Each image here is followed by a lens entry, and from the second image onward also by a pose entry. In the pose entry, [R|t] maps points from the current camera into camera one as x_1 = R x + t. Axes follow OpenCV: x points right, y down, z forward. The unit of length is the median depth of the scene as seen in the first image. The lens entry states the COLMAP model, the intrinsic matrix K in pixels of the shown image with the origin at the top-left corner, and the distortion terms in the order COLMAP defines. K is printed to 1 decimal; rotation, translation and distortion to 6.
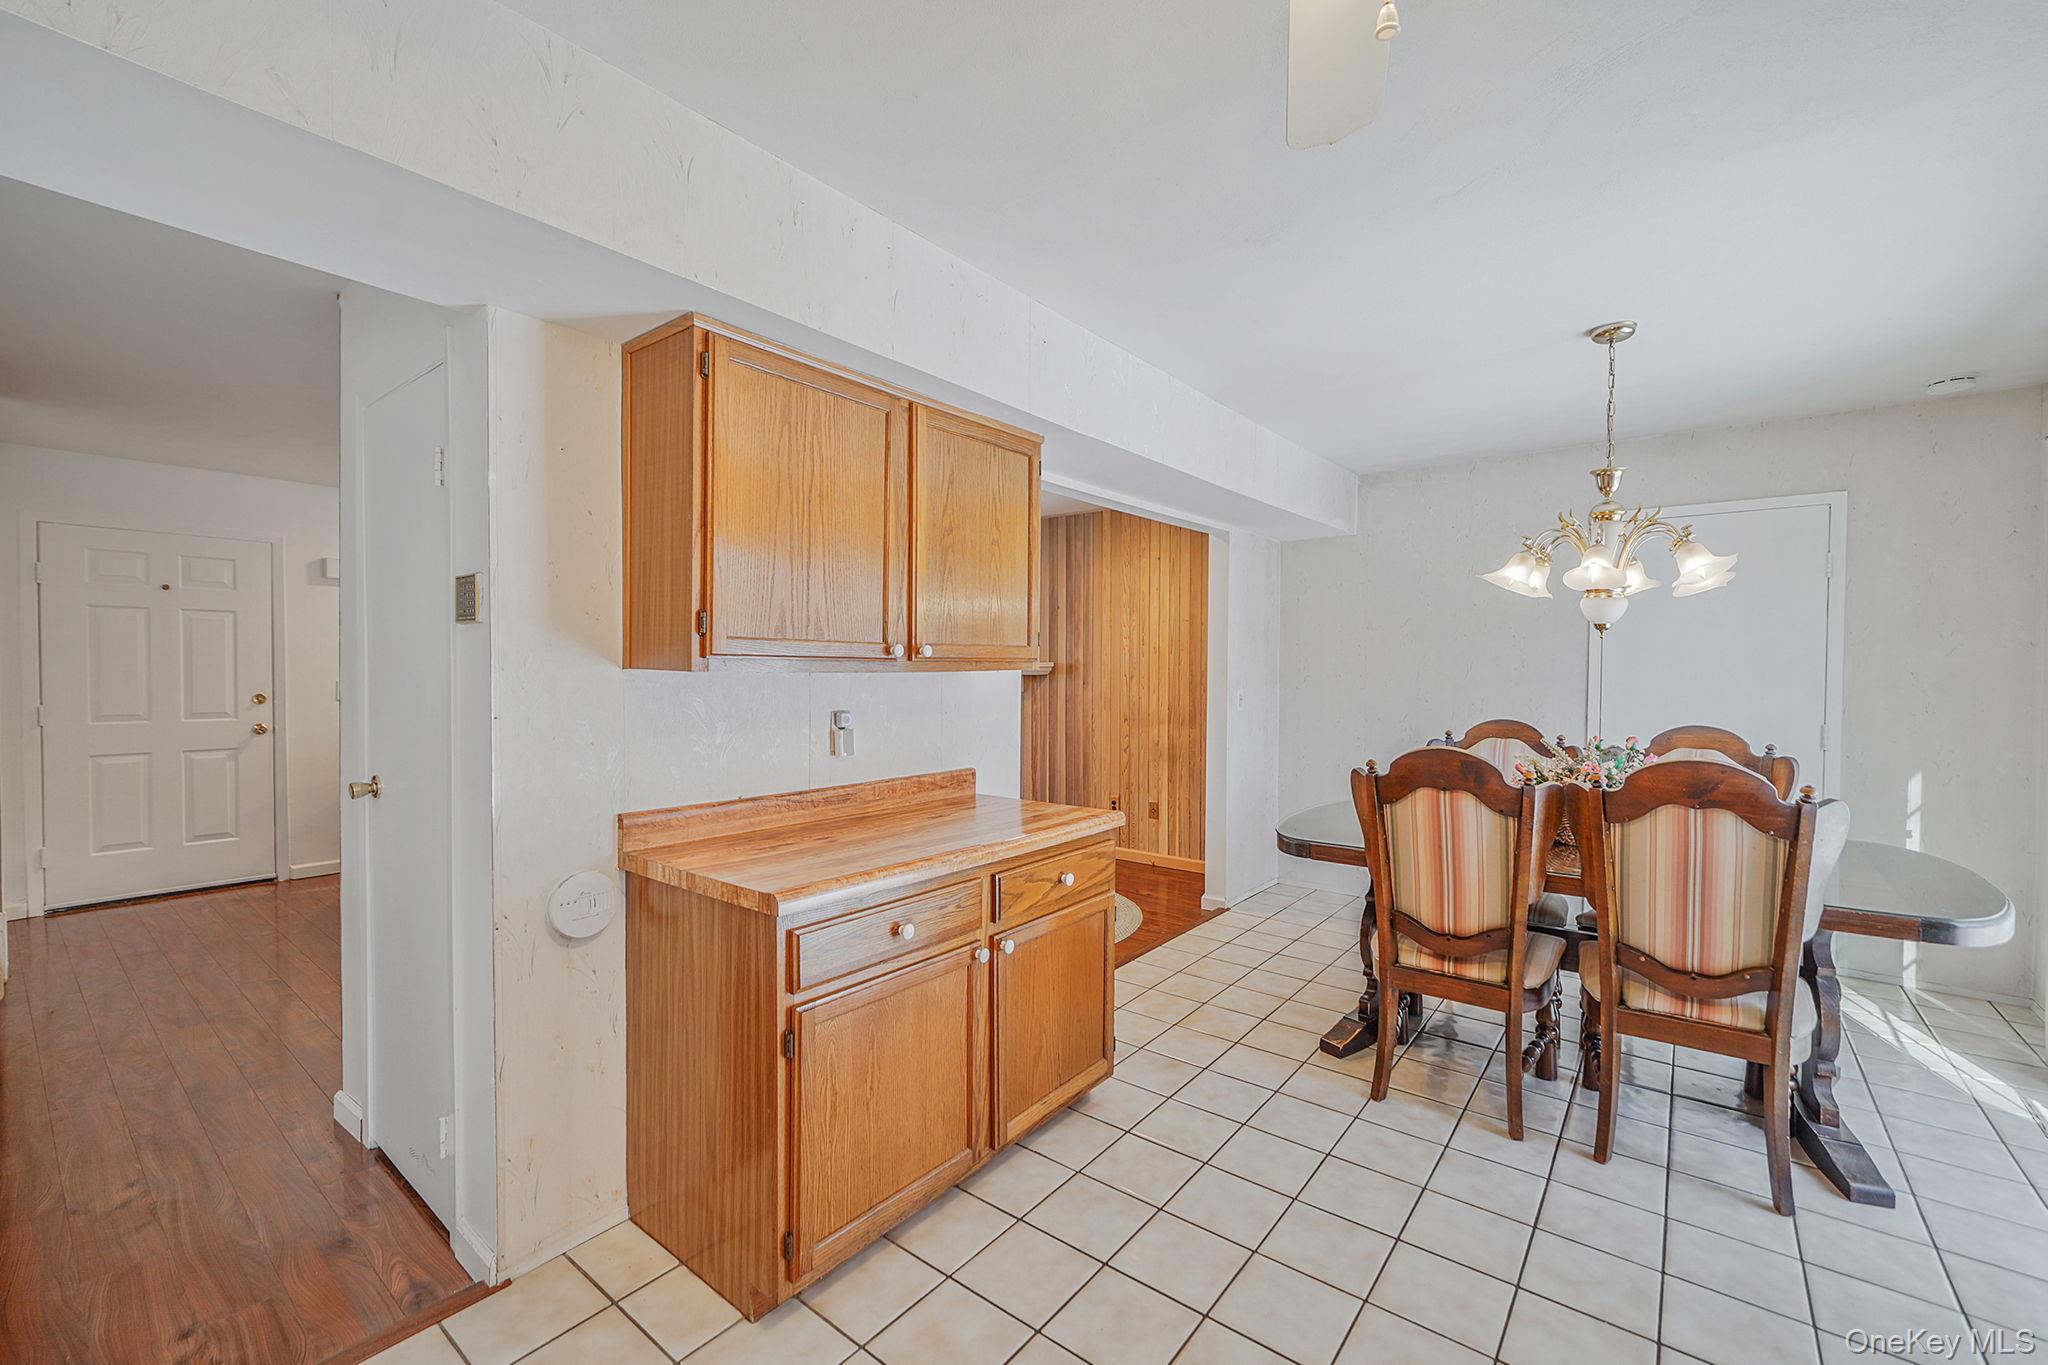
lens RADIAL K [[854.1, 0, 1028.6], [0, 854.1, 682.9], [0, 0, 1]] dist [-0.002130, 0.000842]
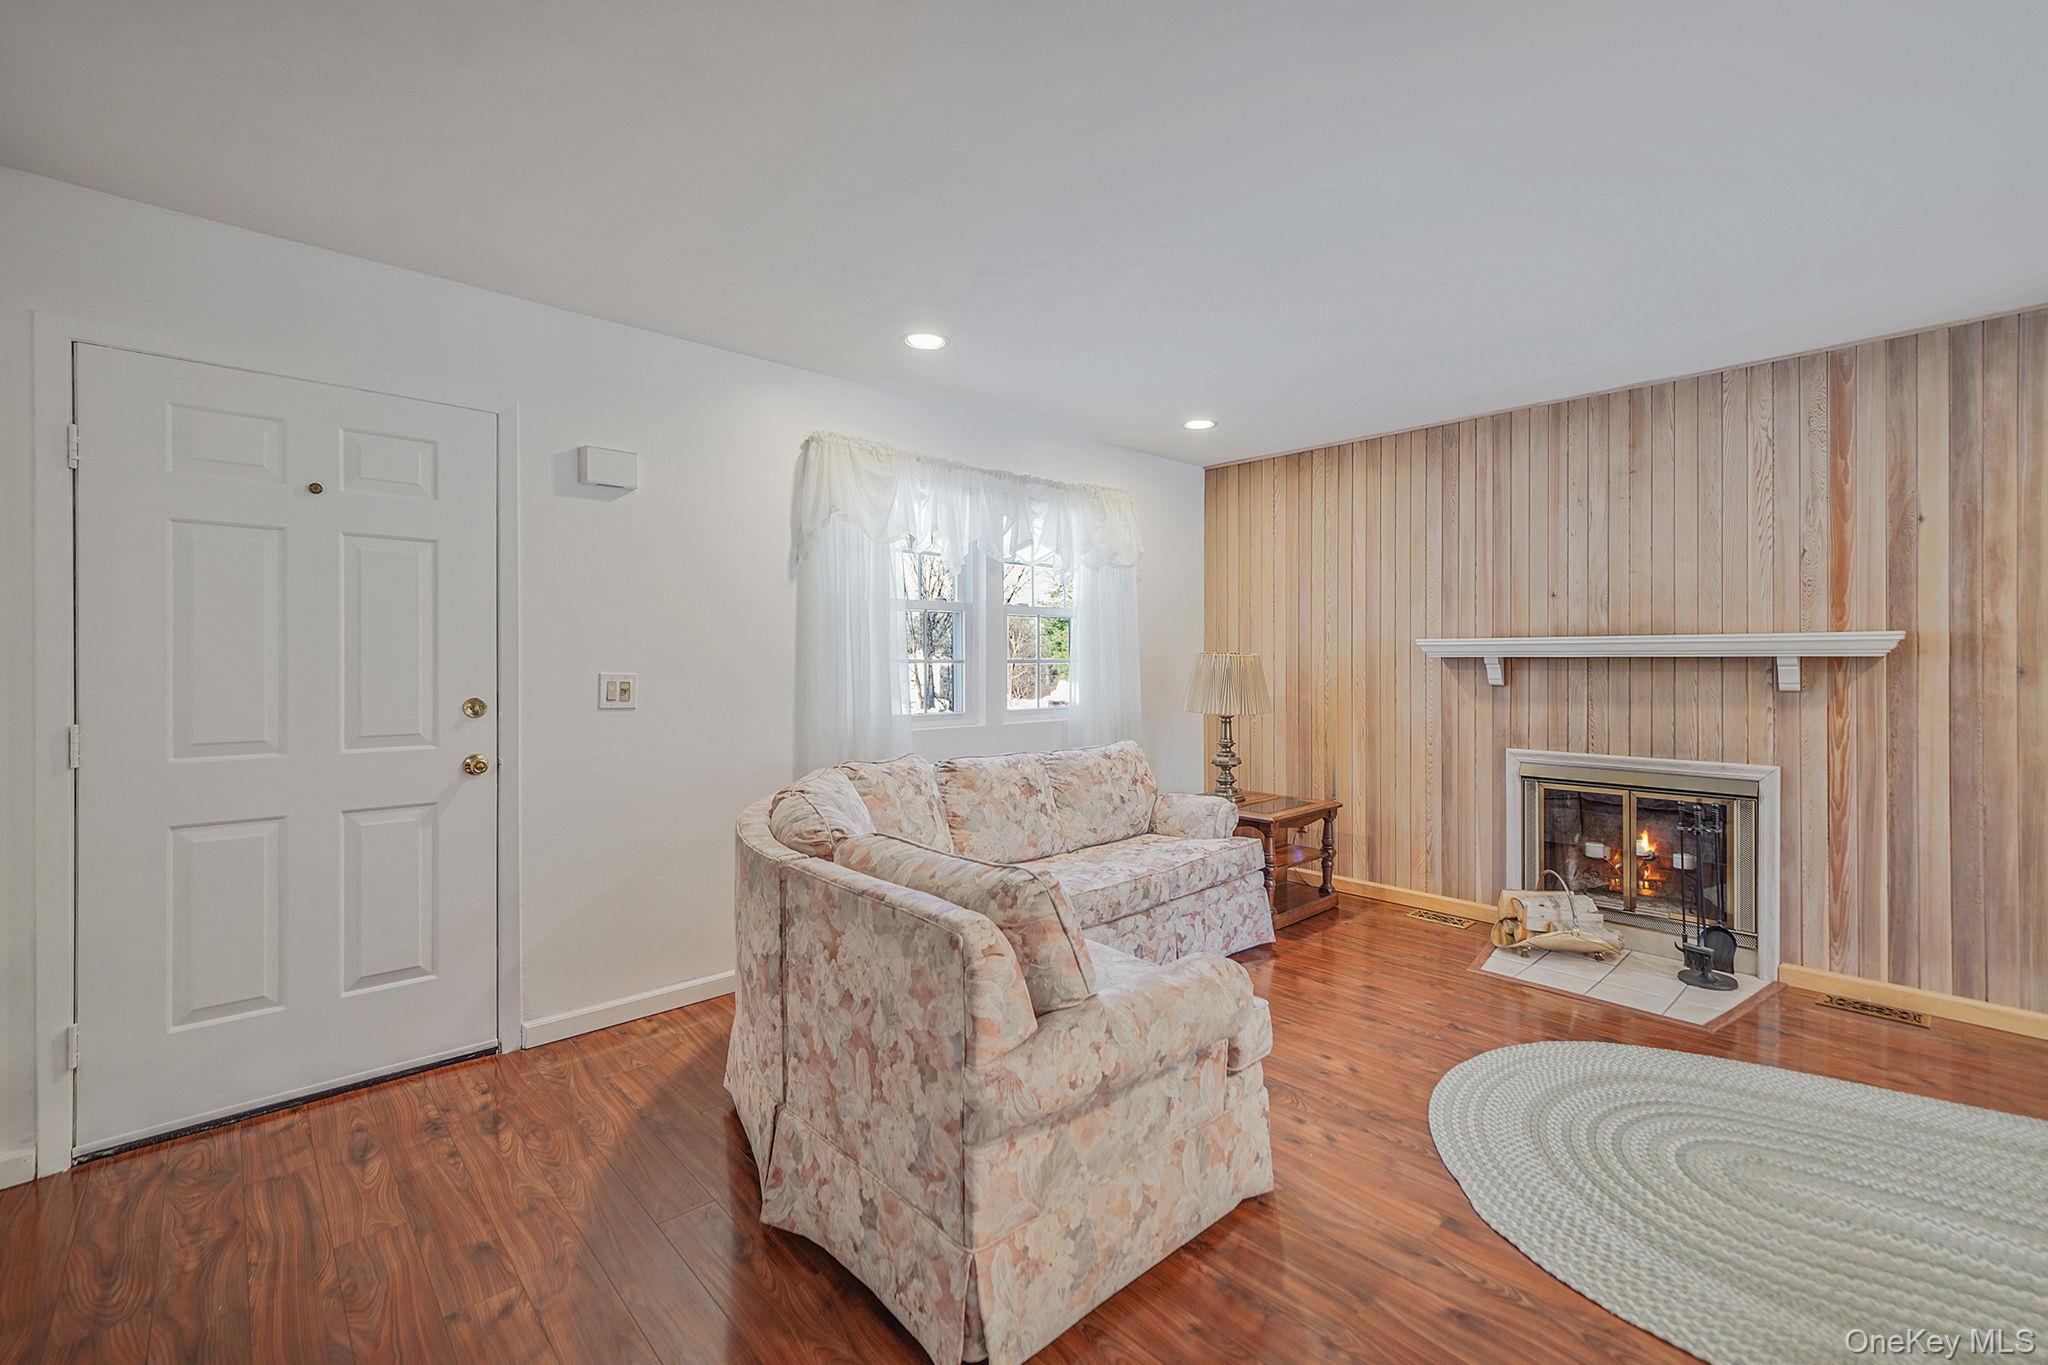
lens RADIAL K [[872.2, 0, 1023.4], [0, 872.2, 656.6], [0, 0, 1]] dist [-0.000133, 0.000336]
pose [[0.987852, -0.006645, -0.155256, -0.935064], [0.003214, 0.999745, -0.022338, 0.001165], [0.155365, 0.021567, 0.987622, 1.006576]]
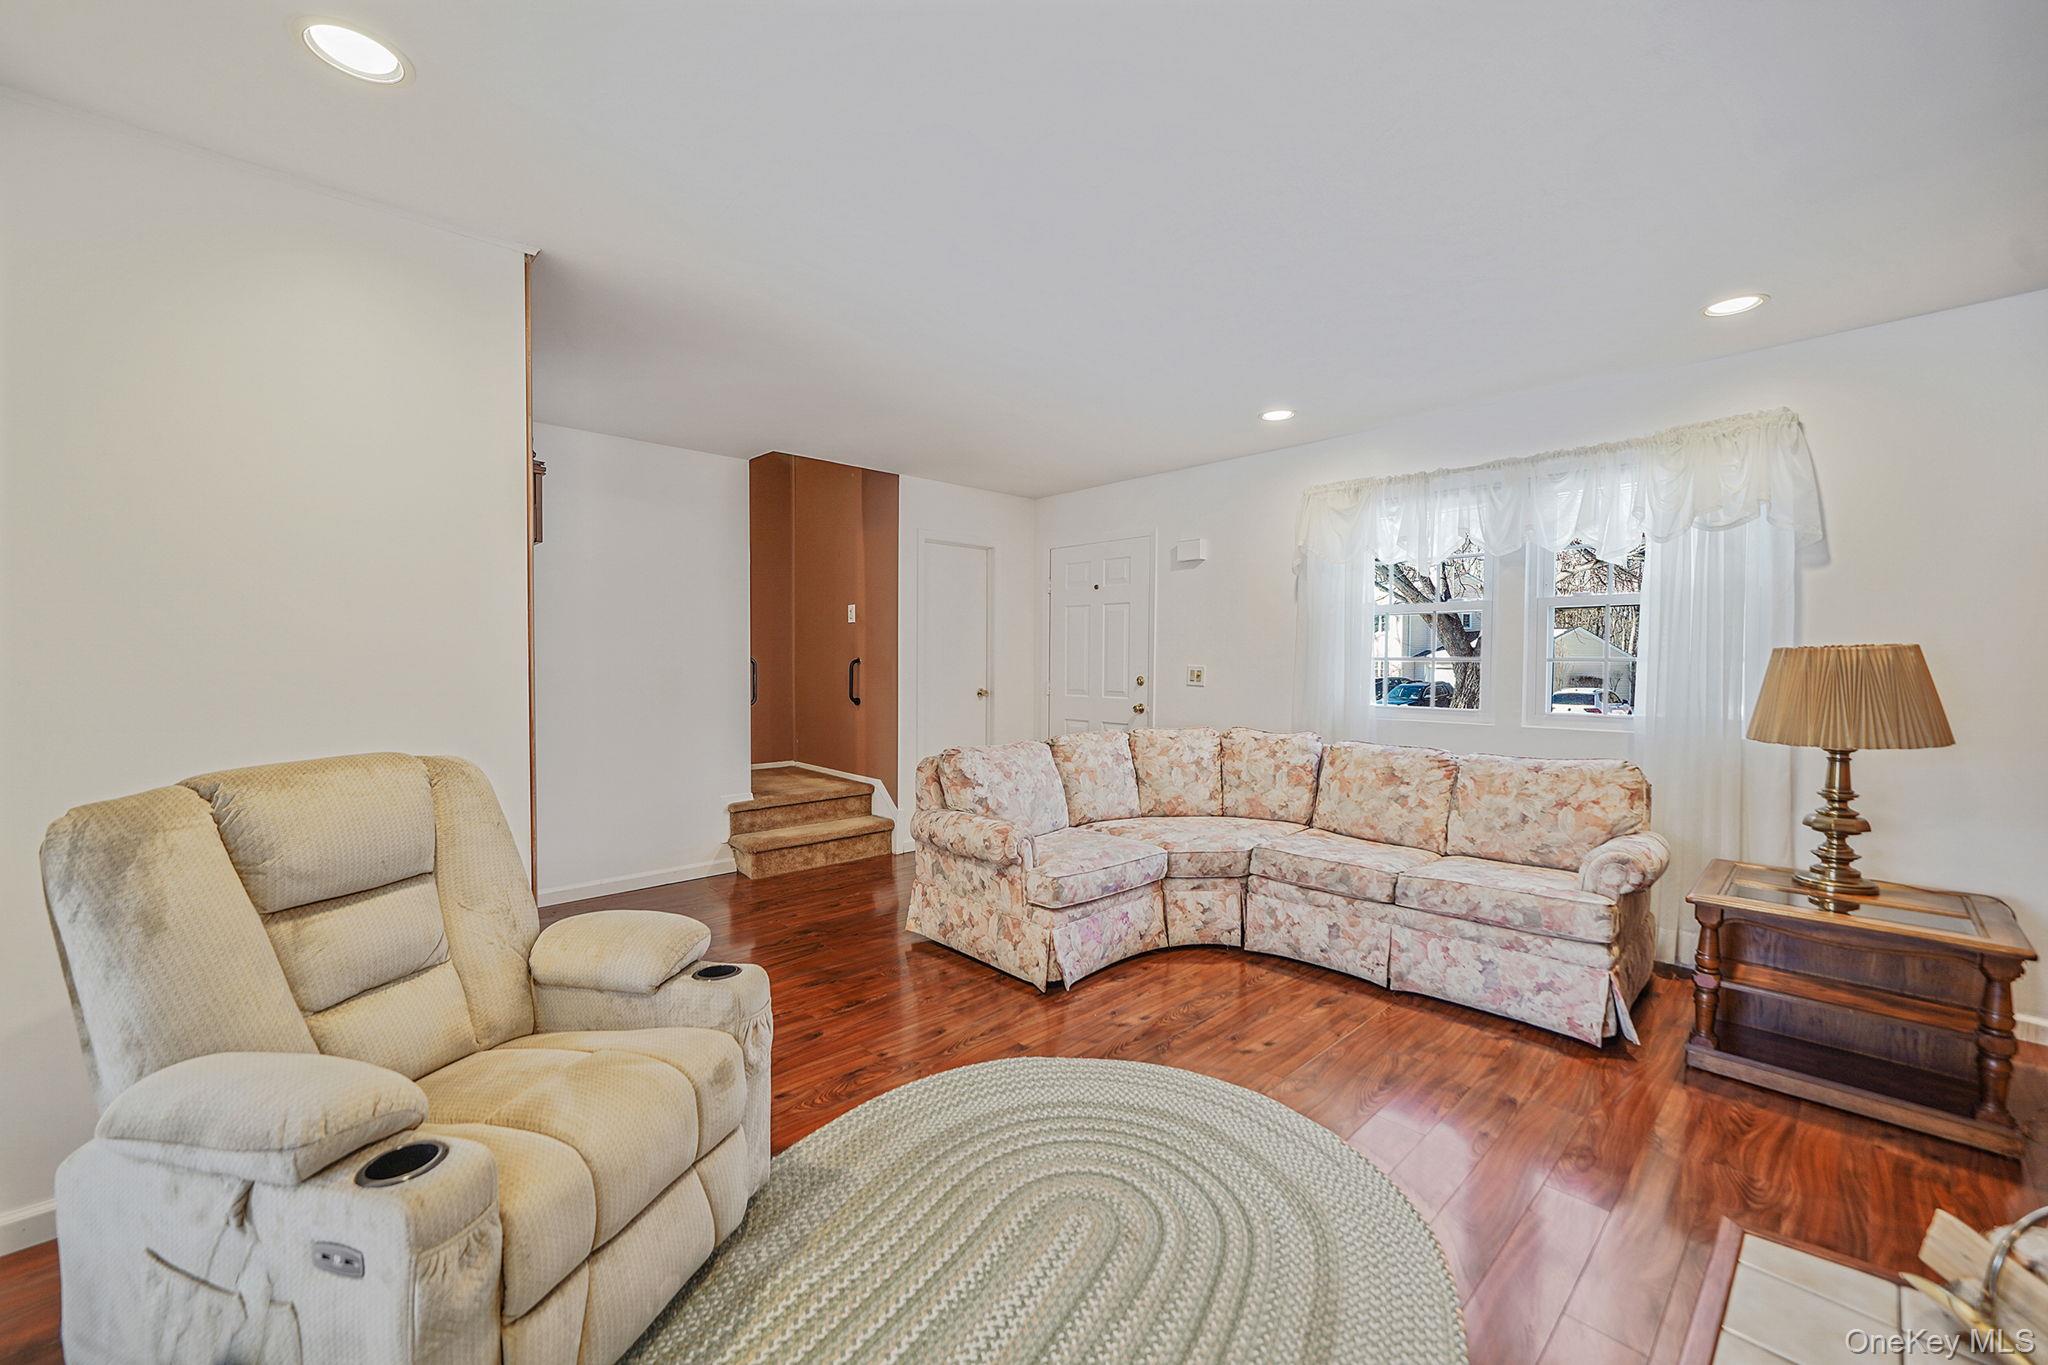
lens RADIAL K [[806.6, 0, 1025.5], [0, 806.6, 672.9], [0, 0, 1]] dist [0.001060, 0.000706]
pose [[-0.148138, 0.007571, -0.988938, 0.288716], [-0.022033, 0.999697, 0.010953, 0.000636], [0.988721, 0.023412, -0.147926, 1.956316]]
